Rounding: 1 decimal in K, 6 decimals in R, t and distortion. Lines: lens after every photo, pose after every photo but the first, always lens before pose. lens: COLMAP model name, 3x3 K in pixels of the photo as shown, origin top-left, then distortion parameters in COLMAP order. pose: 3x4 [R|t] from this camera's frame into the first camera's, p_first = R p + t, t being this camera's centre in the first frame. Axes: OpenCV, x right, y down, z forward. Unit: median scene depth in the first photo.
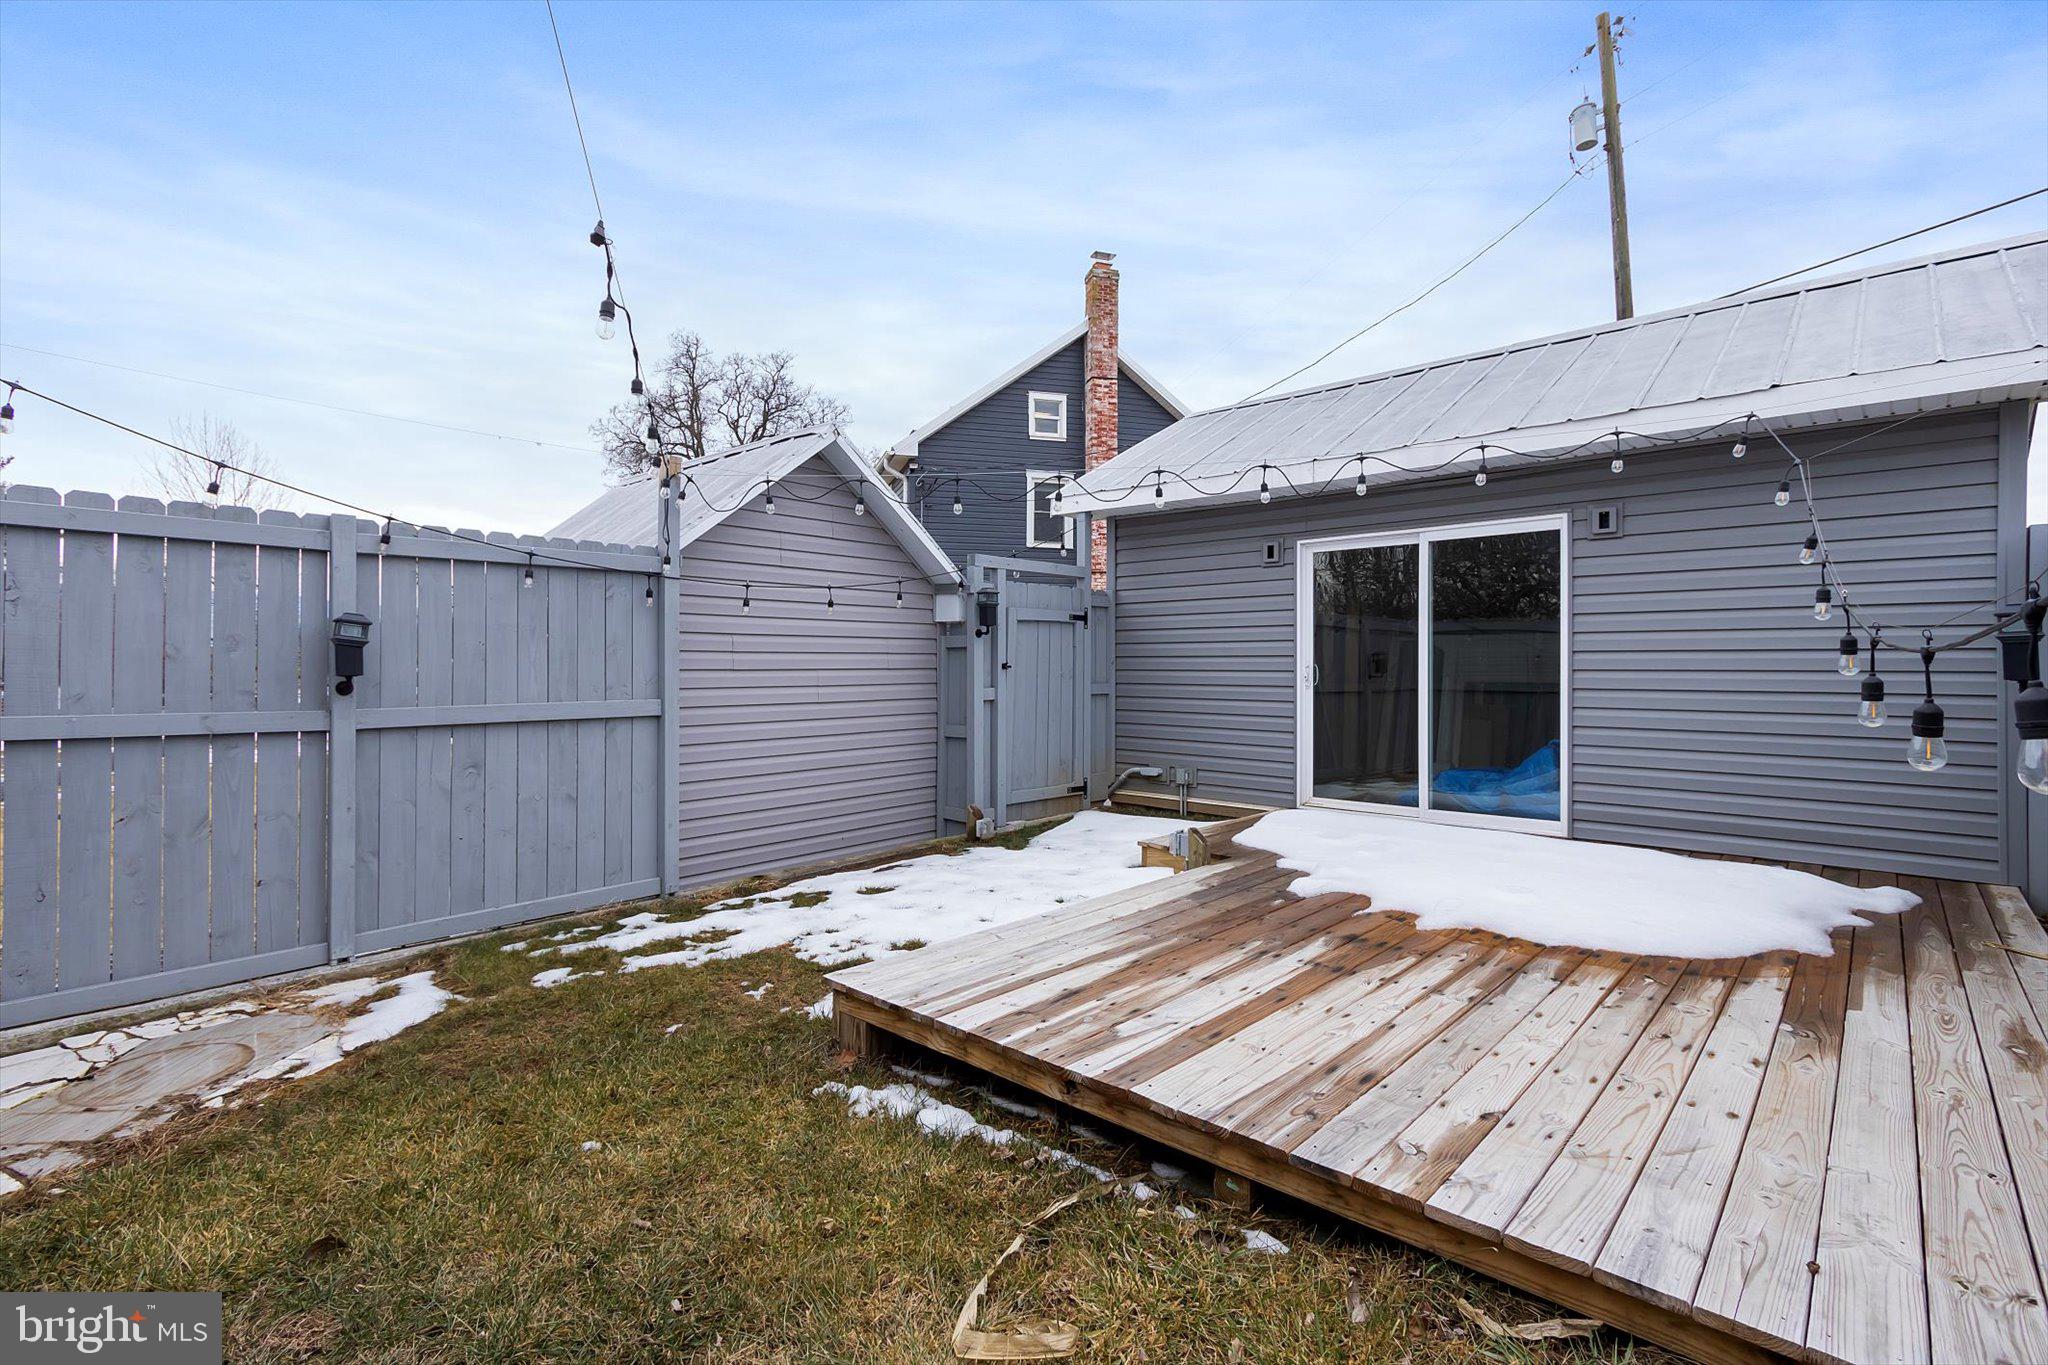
lens RADIAL K [[938.3, 0, 1024.8], [0, 938.3, 670.7], [0, 0, 1]] dist [-0.000110, -0.000931]
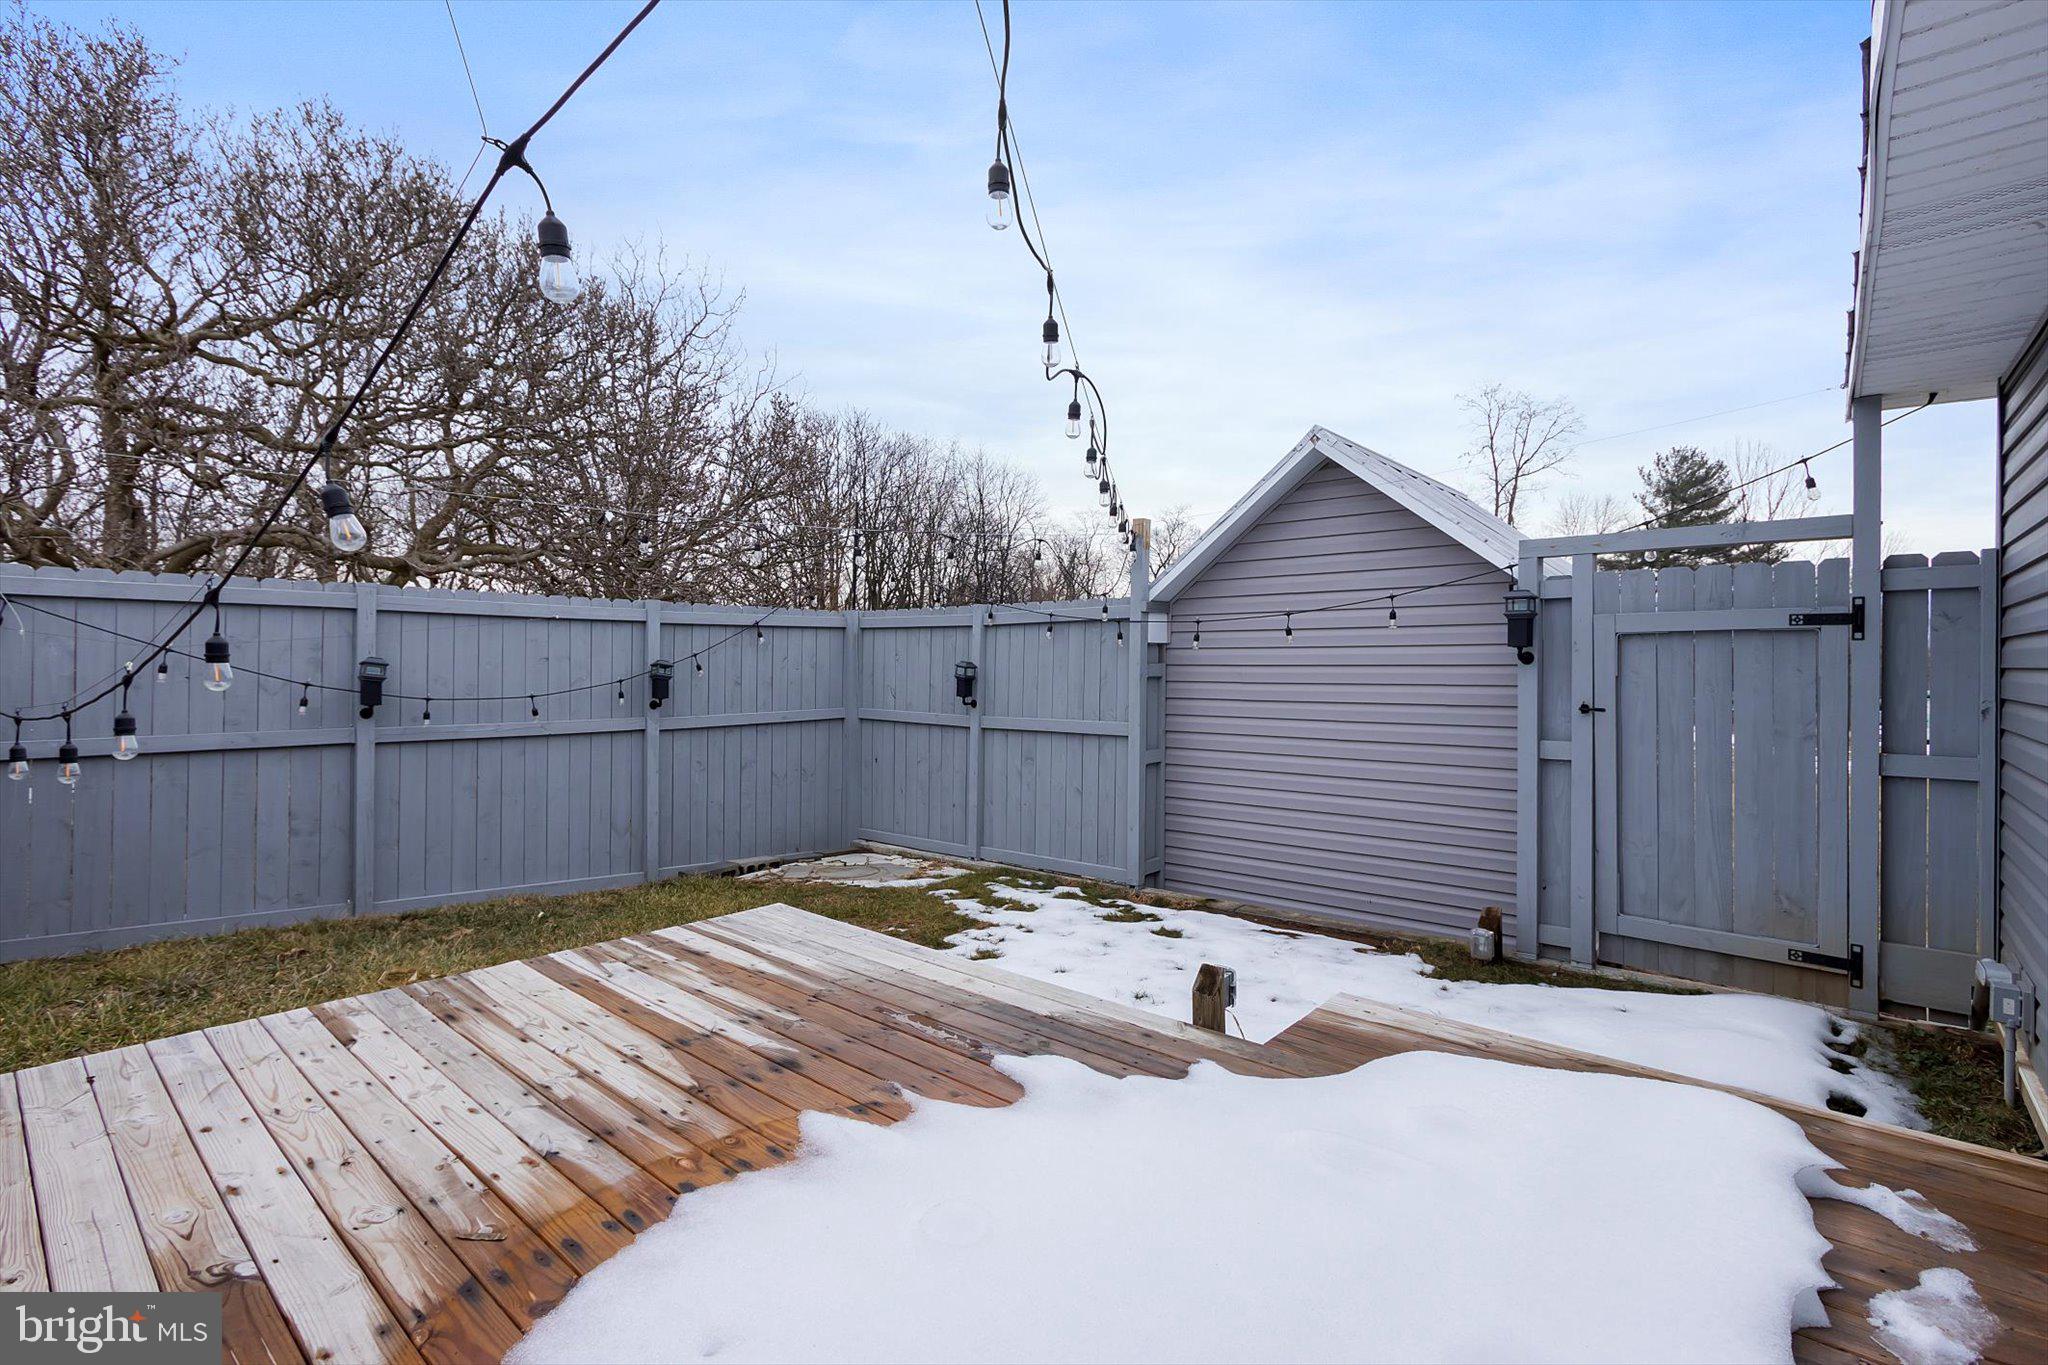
lens RADIAL K [[938.3, 0, 1023.6], [0, 938.3, 668.1], [0, 0, 1]] dist [-0.000110, -0.000931]
pose [[0.028339, 0.001088, -0.999598, 1.400126], [-0.009664, 0.999953, 0.000815, -0.067540], [0.999552, 0.009637, 0.028348, 1.426576]]
